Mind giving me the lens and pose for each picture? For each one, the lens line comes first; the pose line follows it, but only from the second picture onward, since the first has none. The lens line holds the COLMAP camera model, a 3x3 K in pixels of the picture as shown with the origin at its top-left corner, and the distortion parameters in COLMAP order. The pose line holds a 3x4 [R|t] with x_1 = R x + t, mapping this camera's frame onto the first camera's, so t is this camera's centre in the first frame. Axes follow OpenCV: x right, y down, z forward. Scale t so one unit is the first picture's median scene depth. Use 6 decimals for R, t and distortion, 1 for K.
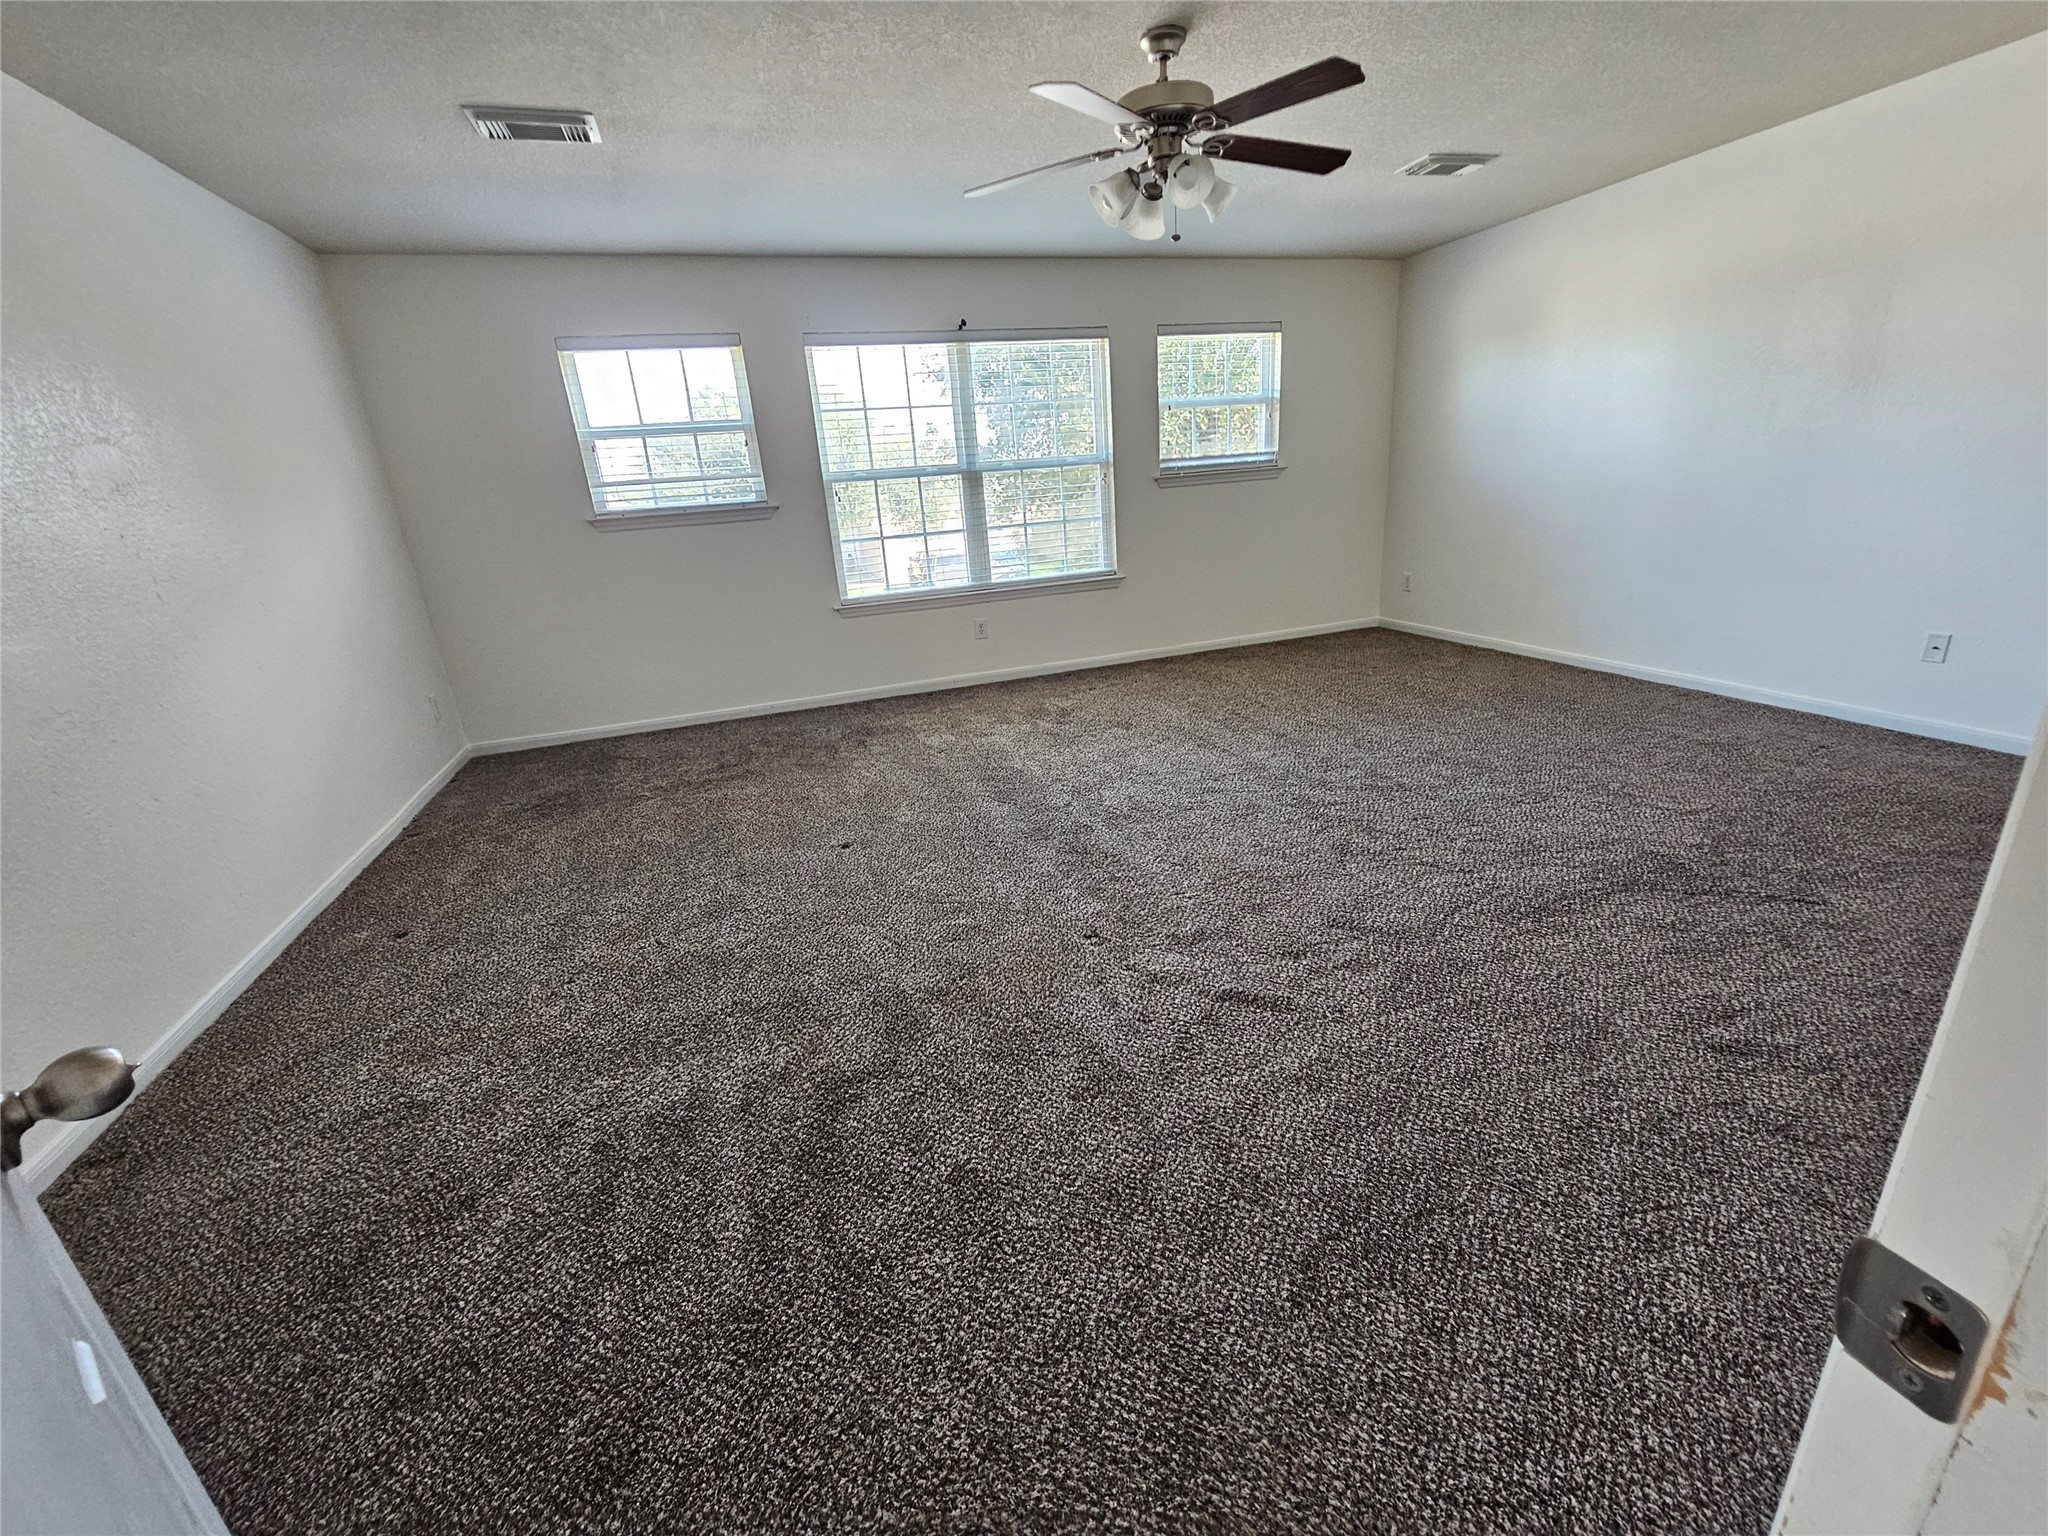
lens RADIAL K [[833.0, 0, 1028.8], [0, 833.0, 760.1], [0, 0, 1]] dist [0.000136, -0.000375]
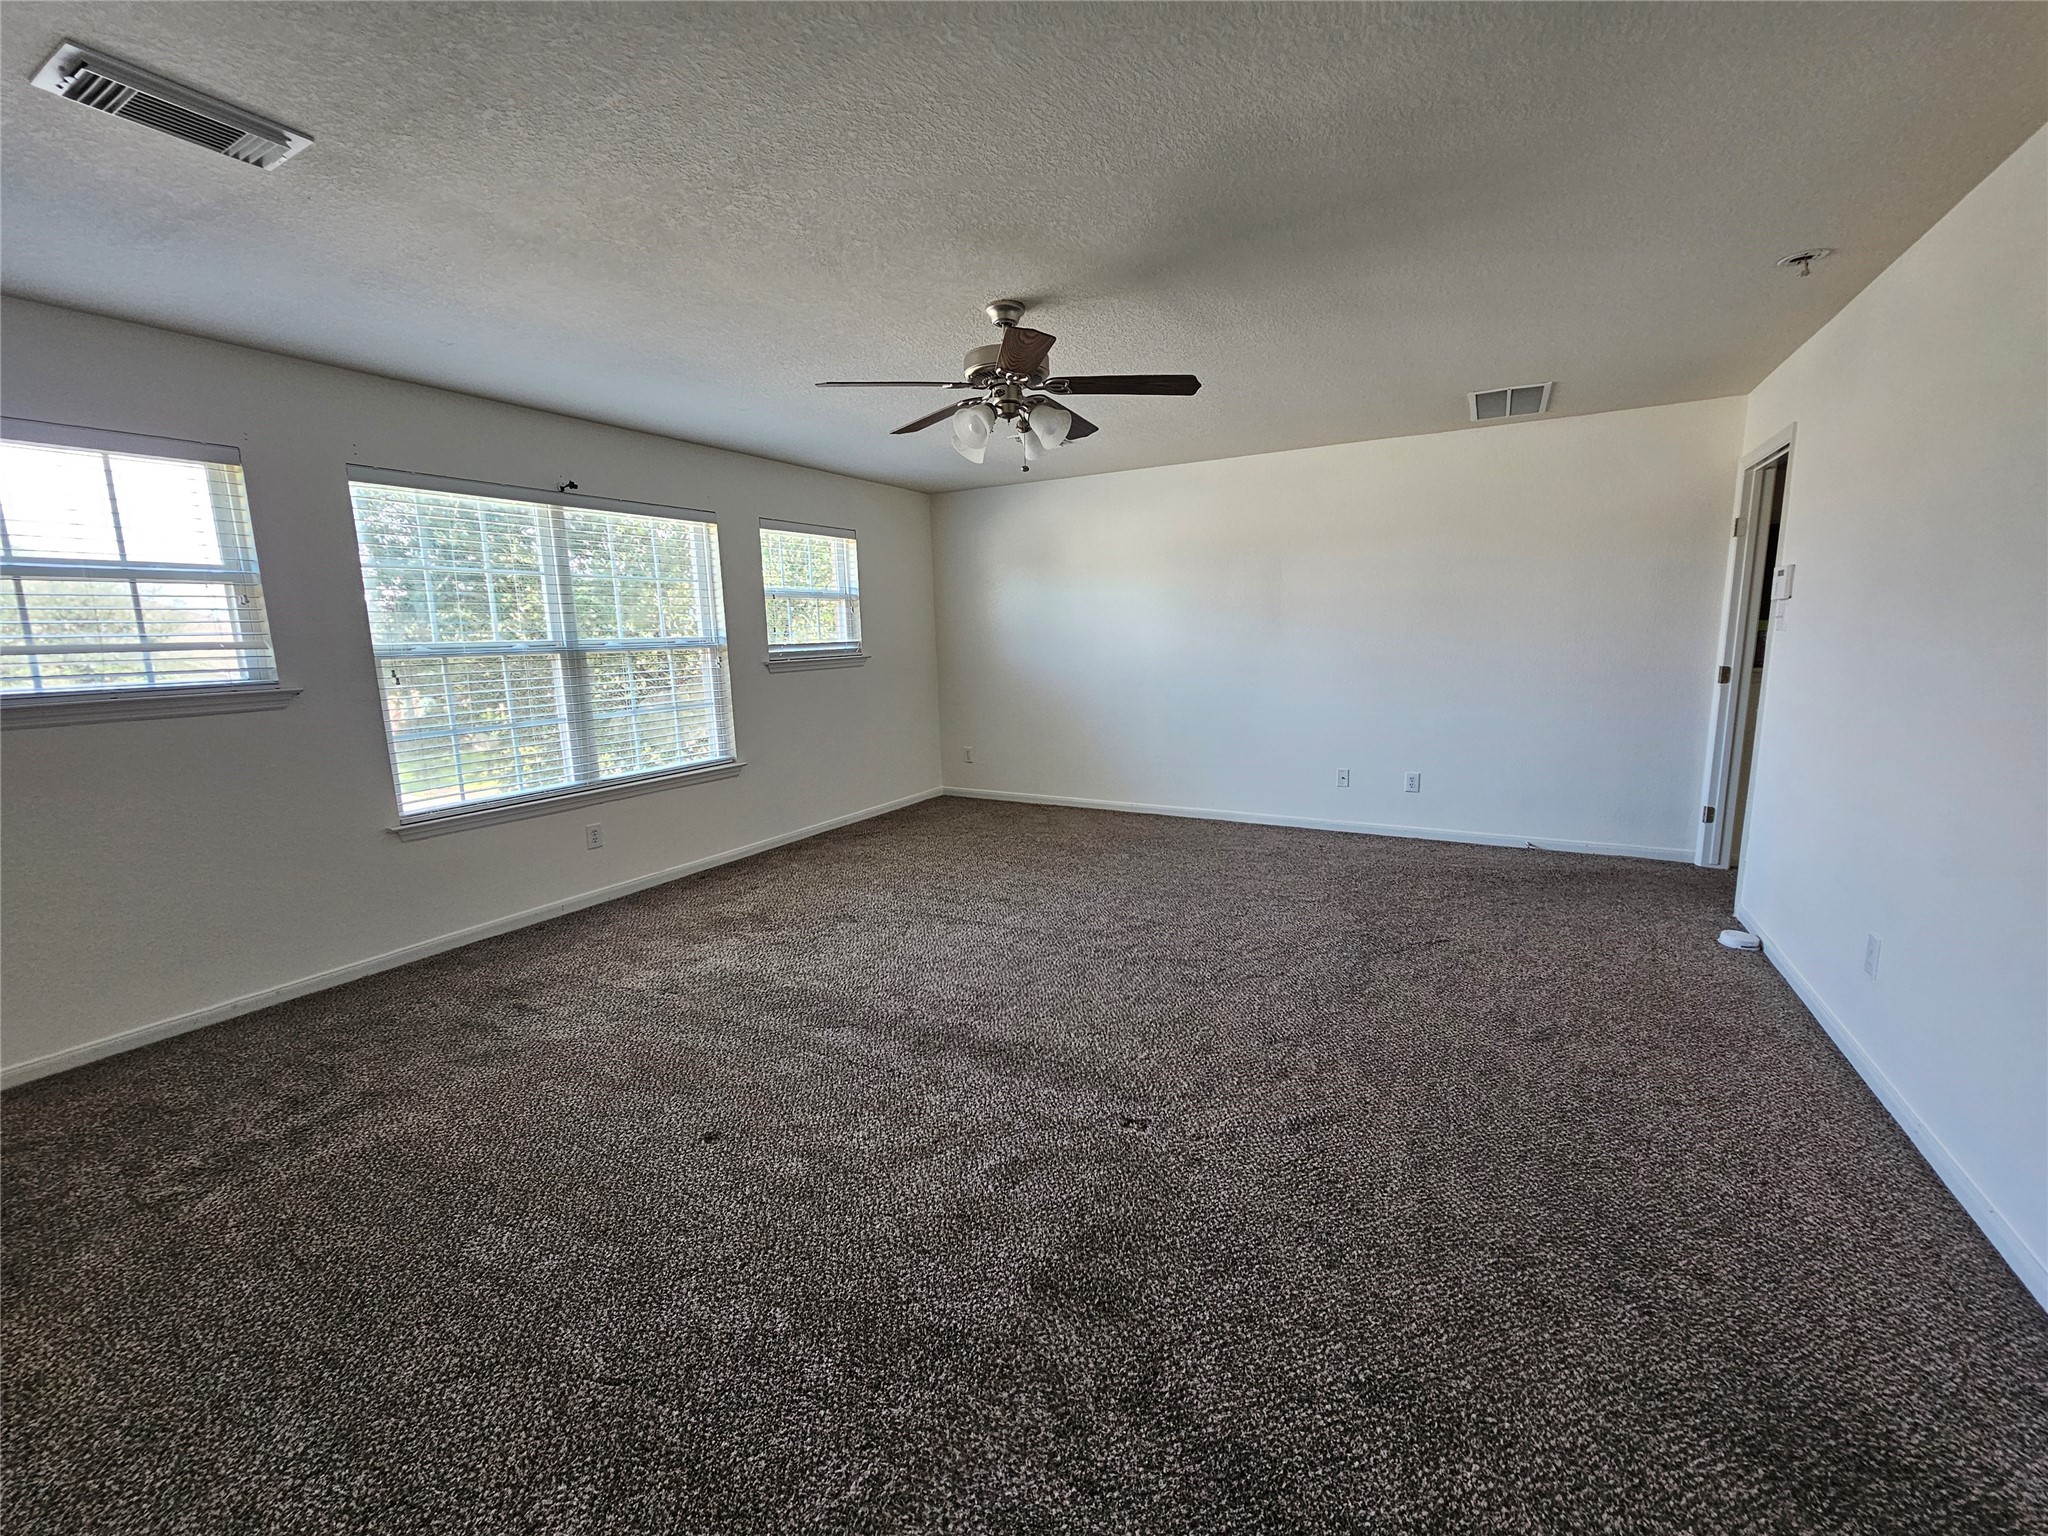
lens RADIAL K [[833.0, 0, 1027.3], [0, 833.0, 767.4], [0, 0, 1]] dist [0.000136, -0.000375]
pose [[0.744334, -0.058253, 0.665262, -0.331053], [0.189168, 0.973777, -0.126384, -0.048128], [-0.640455, 0.219918, 0.735835, 0.140100]]
